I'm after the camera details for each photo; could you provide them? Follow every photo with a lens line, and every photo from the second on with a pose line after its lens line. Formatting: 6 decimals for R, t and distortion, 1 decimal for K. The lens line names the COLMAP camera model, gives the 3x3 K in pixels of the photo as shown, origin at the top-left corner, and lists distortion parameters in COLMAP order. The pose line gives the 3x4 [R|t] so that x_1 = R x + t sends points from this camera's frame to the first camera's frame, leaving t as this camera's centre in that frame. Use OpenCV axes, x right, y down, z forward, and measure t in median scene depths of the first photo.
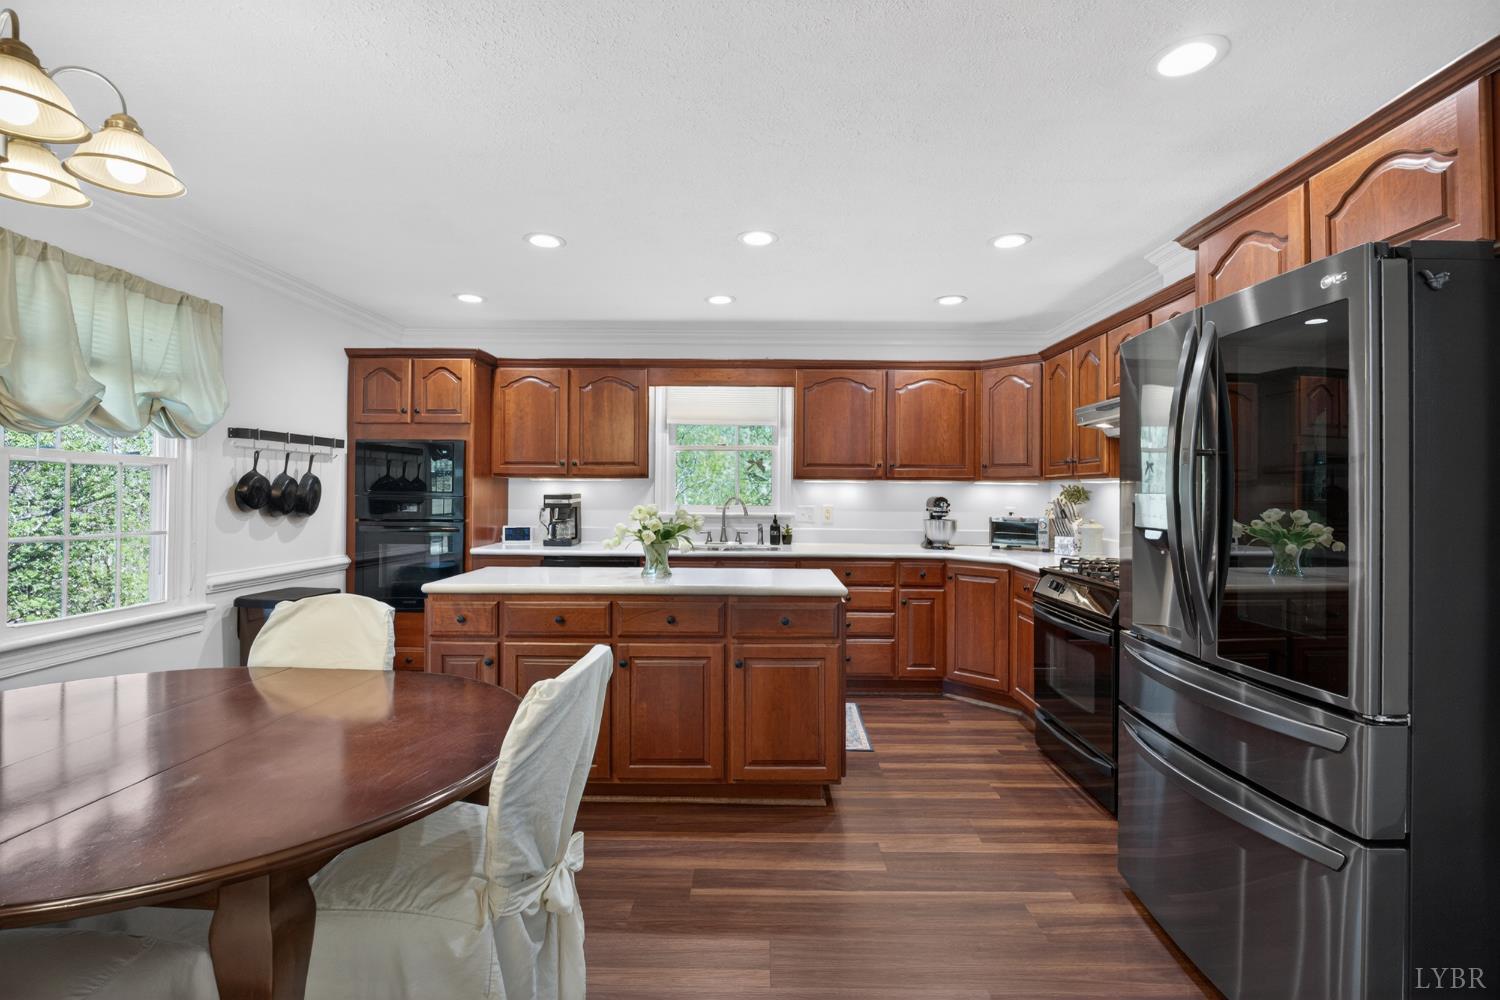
lens RADIAL K [[679.8, 0, 750.0], [0, 679.8, 500.0], [0, 0, 1]] dist [-0.004329, -0.000533]
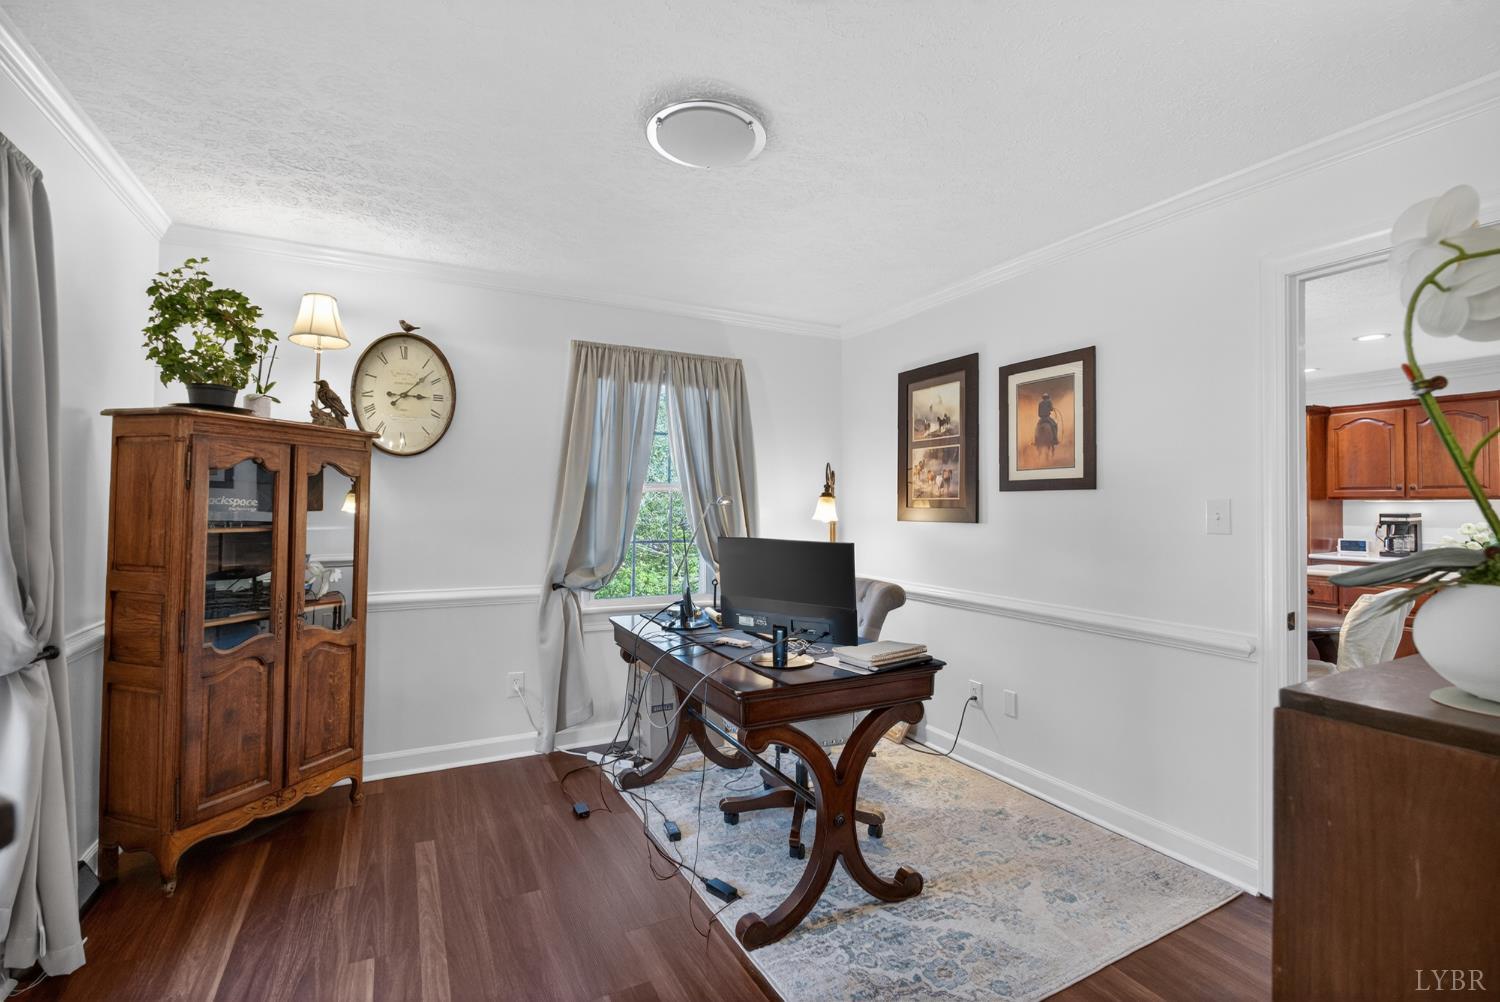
lens RADIAL K [[679.8, 0, 750.0], [0, 679.8, 501.0], [0, 0, 1]] dist [-0.004329, -0.000533]
pose [[0.492081, -0.018190, -0.870360, 0.197280], [-0.005279, 0.999701, -0.023878, 0.003816], [0.870534, 0.016345, 0.491837, -0.577189]]
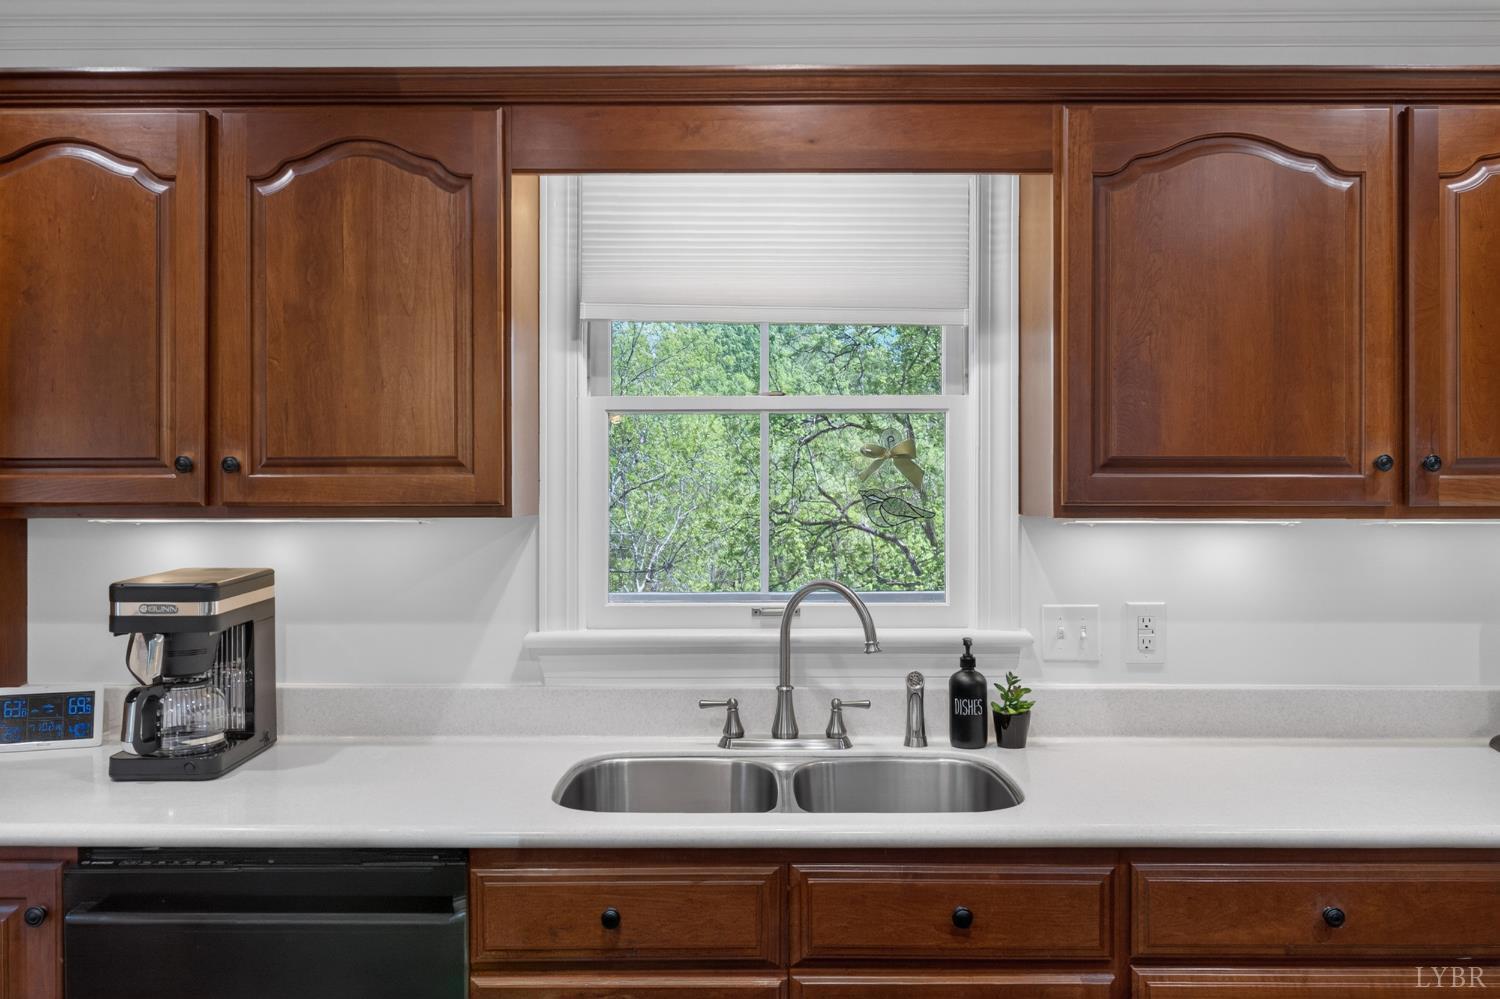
lens RADIAL K [[1167.8, 0, 750.0], [0, 1167.8, 499.5], [0, 0, 1]] dist [-0.012444, -0.003432]
pose [[0.999794, -0.006933, 0.019071, -0.063867], [0.006993, 0.999971, -0.003088, -0.036471], [-0.019050, 0.003220, 0.999813, 0.536379]]
